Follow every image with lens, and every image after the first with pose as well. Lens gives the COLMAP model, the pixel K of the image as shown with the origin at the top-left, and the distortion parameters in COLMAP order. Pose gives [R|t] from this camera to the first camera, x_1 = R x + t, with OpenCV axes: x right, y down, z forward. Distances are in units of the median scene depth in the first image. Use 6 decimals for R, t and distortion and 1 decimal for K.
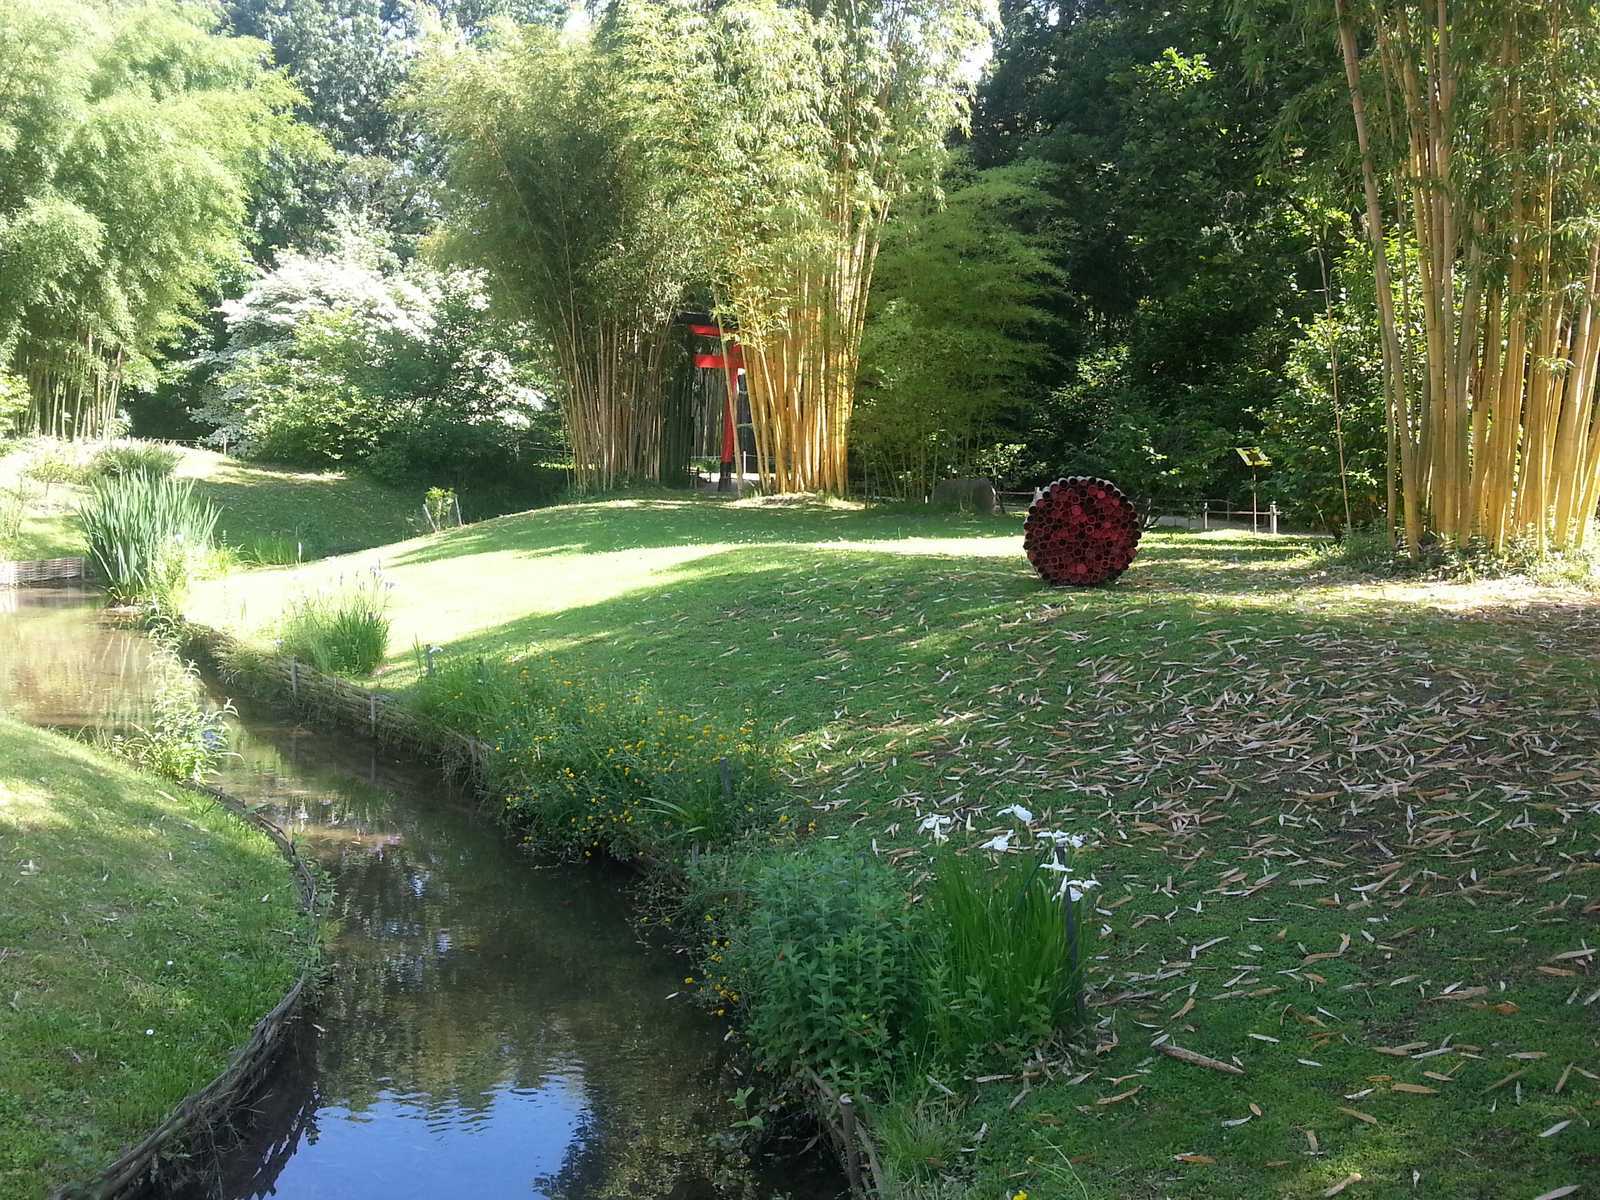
lens RADIAL K [[1674.5, 0, 807.1], [0, 1674.5, 619.9], [0, 0, 1]] dist [0.055263, -0.160581]
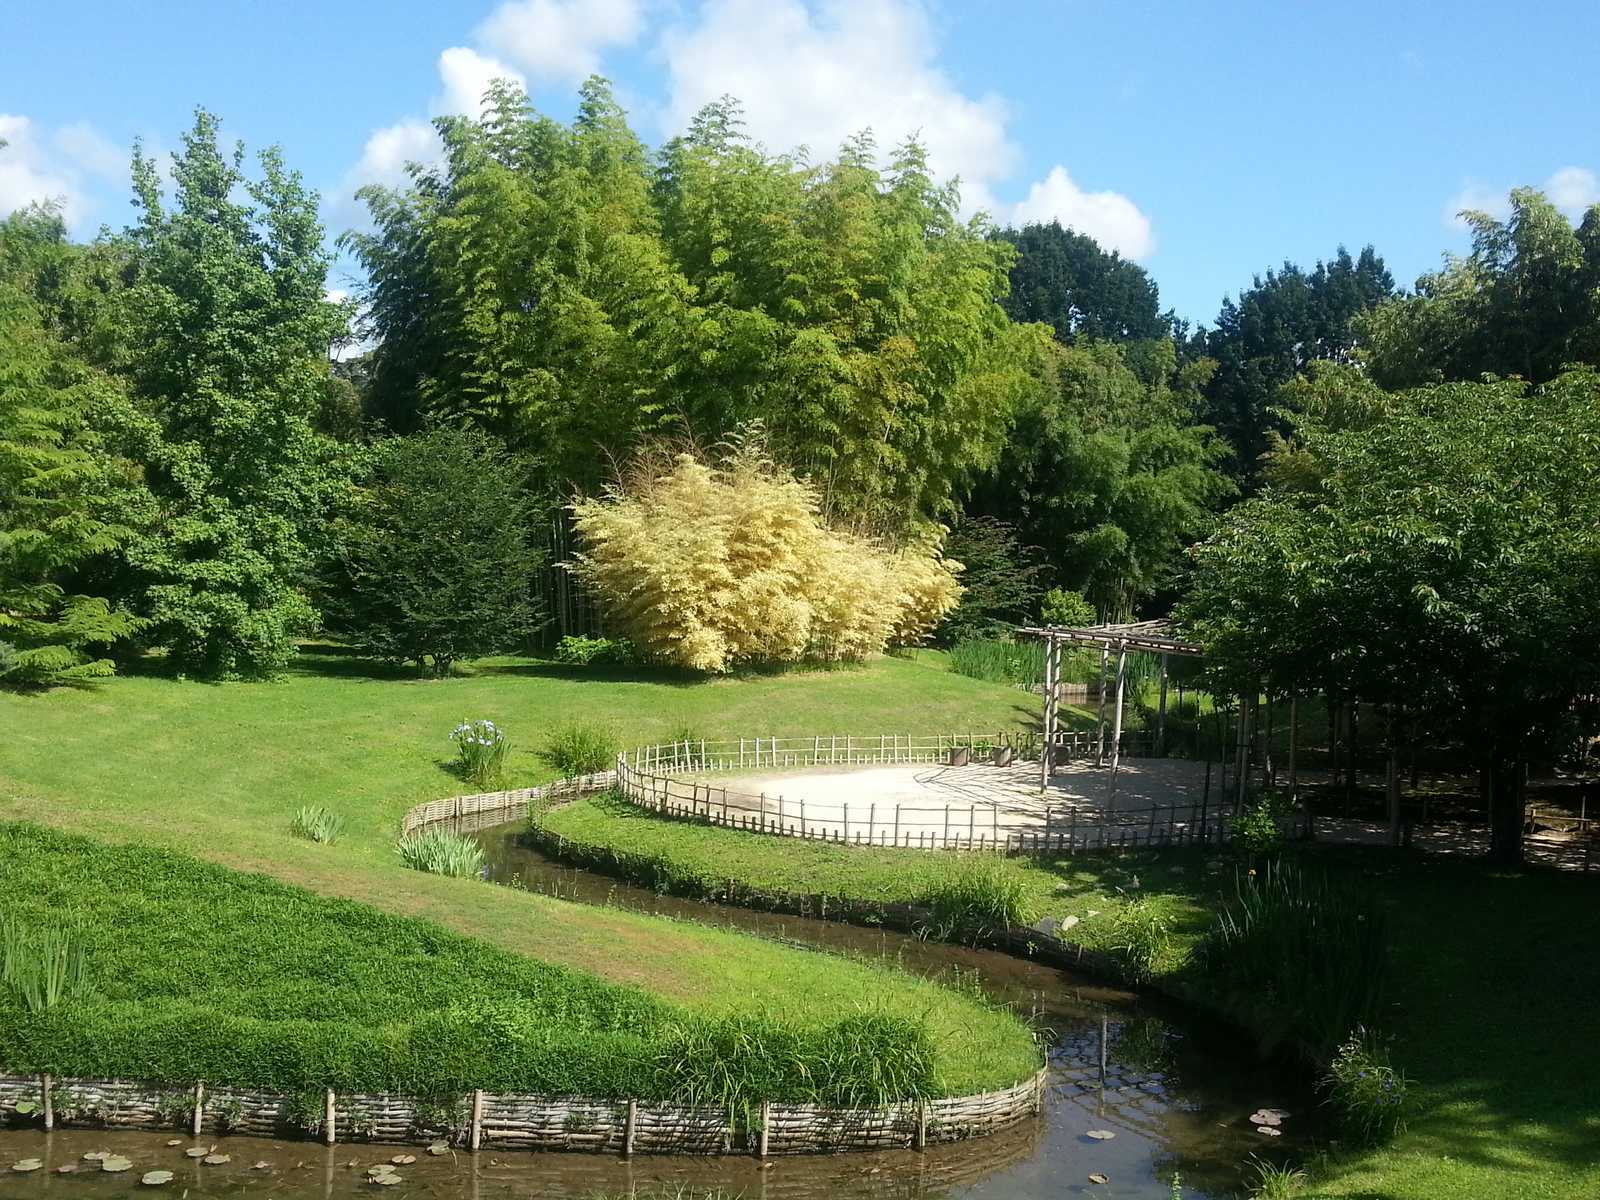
lens RADIAL K [[1674.5, 0, 807.1], [0, 1674.5, 619.9], [0, 0, 1]] dist [0.055263, -0.160581]
pose [[0.832838, 0.011367, -0.553399, 0.438035], [-0.055526, 0.996462, -0.063095, 0.039836], [0.550724, 0.083276, 0.830523, -1.028393]]
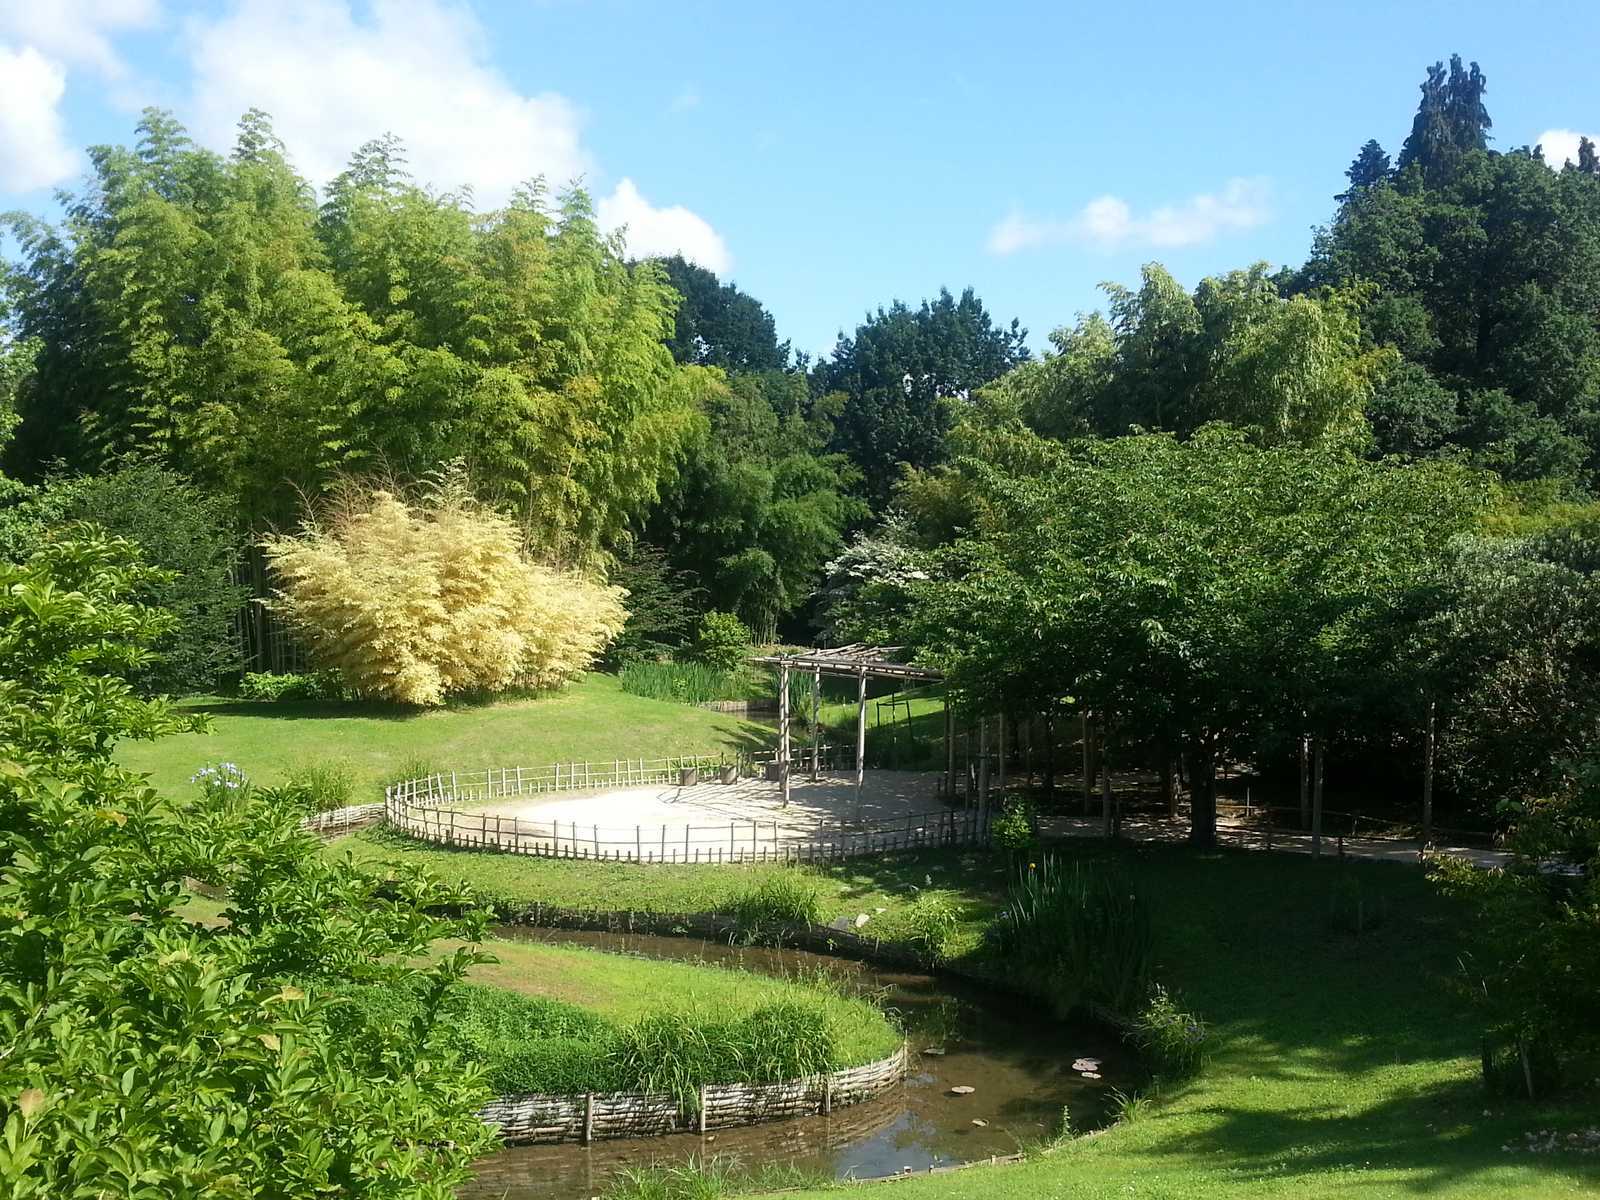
lens RADIAL K [[1665.4, 0, 800.0], [0, 1665.4, 600.0], [0, 0, 1]] dist [0.054956, -0.150703]
pose [[0.938797, -0.019148, -0.343939, 0.400244], [-0.013503, 0.995641, -0.092288, 0.037725], [0.344207, 0.091284, 0.934446, -1.123757]]
